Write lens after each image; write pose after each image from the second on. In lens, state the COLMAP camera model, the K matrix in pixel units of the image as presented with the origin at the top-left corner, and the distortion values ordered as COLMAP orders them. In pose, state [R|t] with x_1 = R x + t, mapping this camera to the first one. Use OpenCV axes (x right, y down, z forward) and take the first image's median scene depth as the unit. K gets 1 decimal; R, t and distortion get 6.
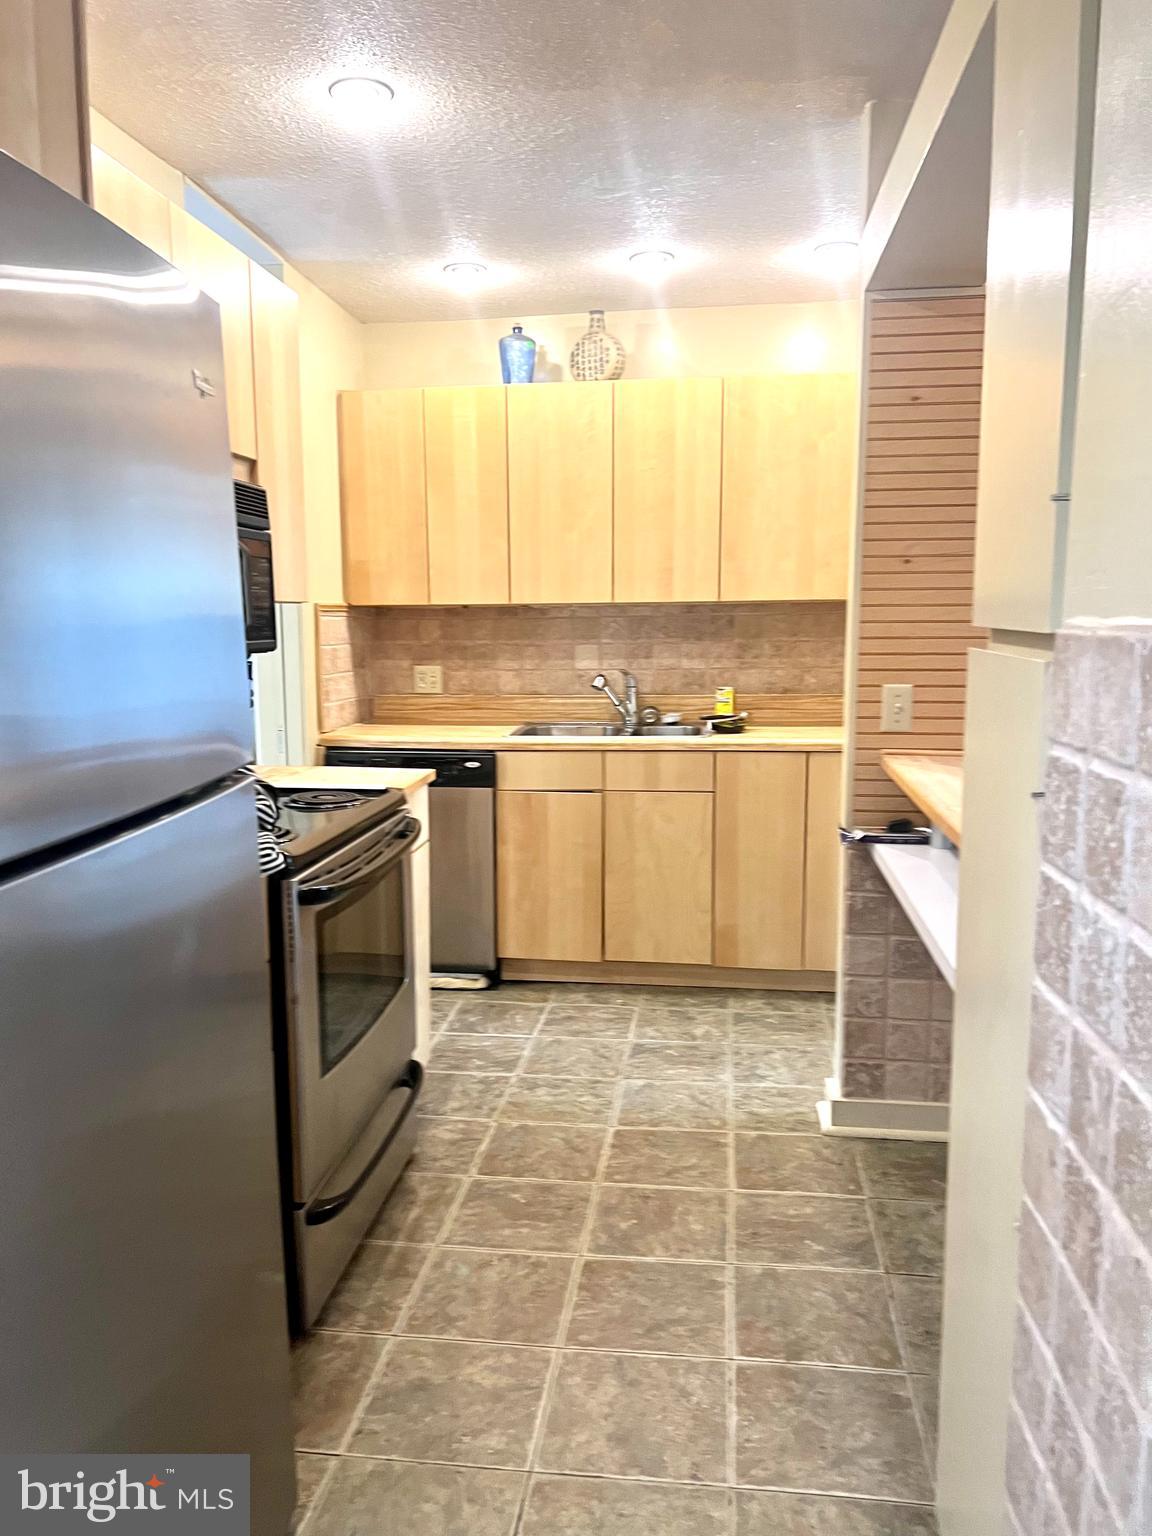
lens RADIAL K [[1143.5, 0, 563.3], [0, 1143.5, 775.4], [0, 0, 1]] dist [0.095574, -0.001937]
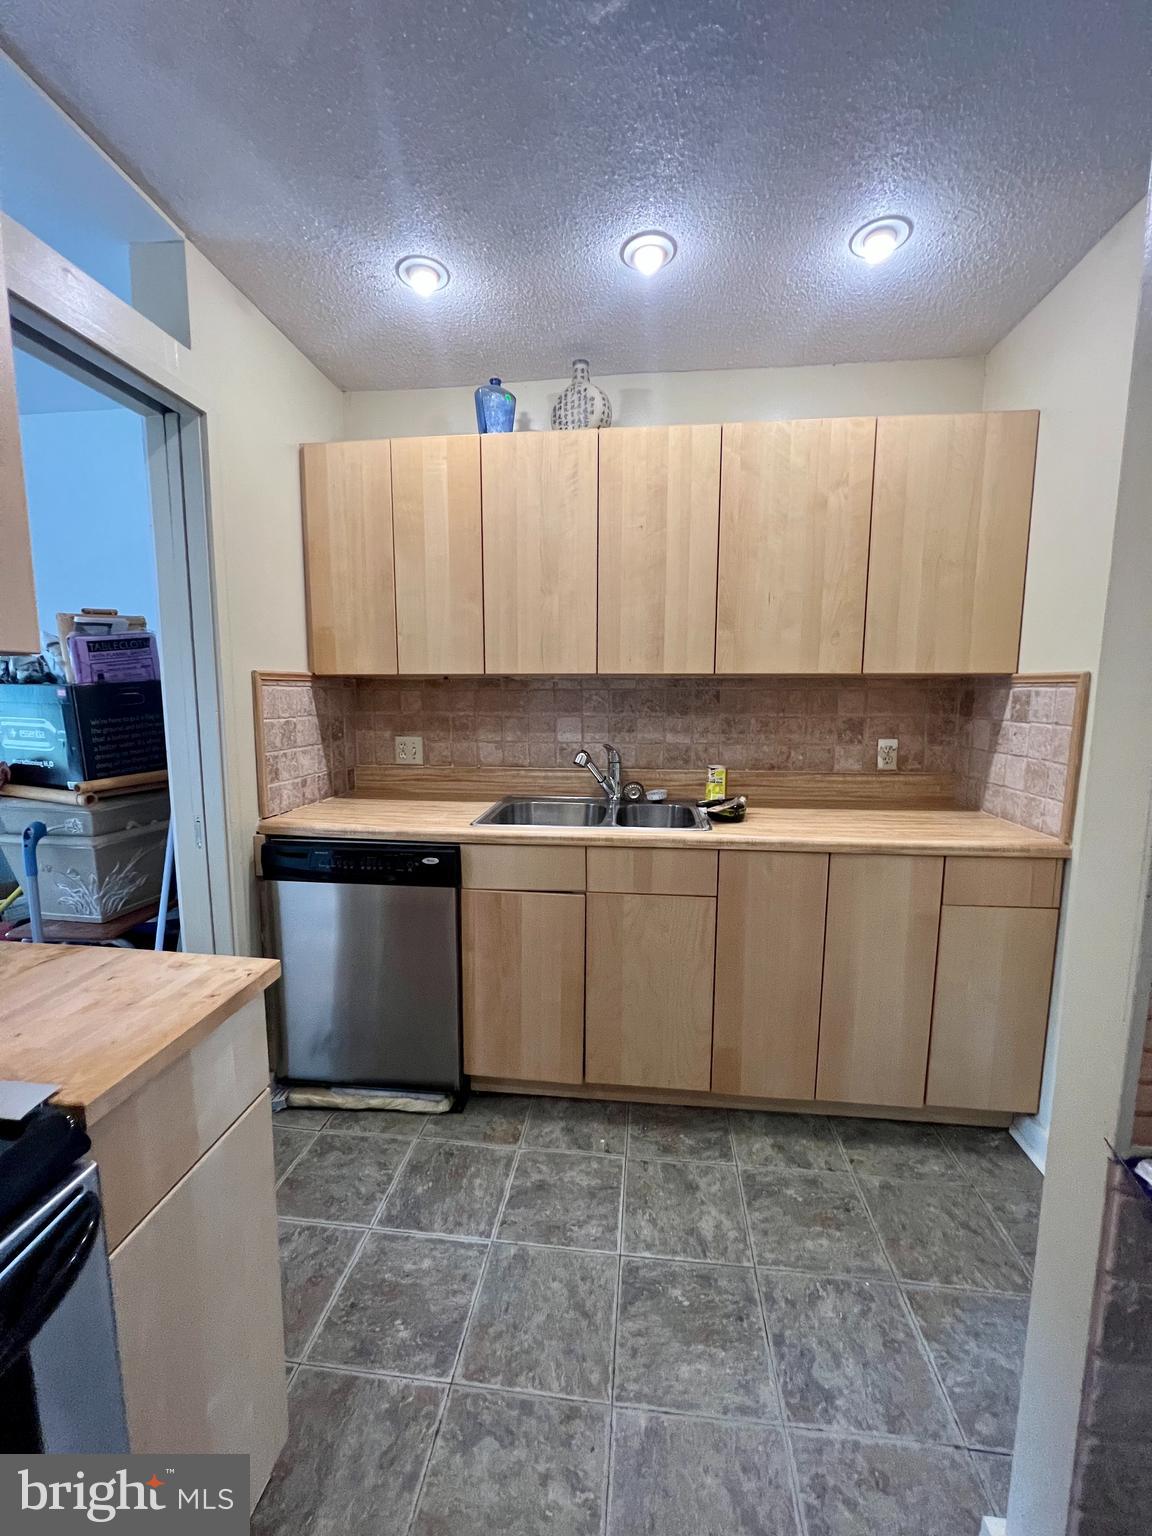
lens RADIAL K [[612.8, 0, 581.9], [0, 612.8, 767.9], [0, 0, 1]] dist [-0.005695, 0.001513]
pose [[0.999443, 0.007201, 0.032584, 0.016641], [-0.006725, 0.999869, -0.014690, -0.071649], [-0.032686, 0.014463, 0.999361, 0.538425]]
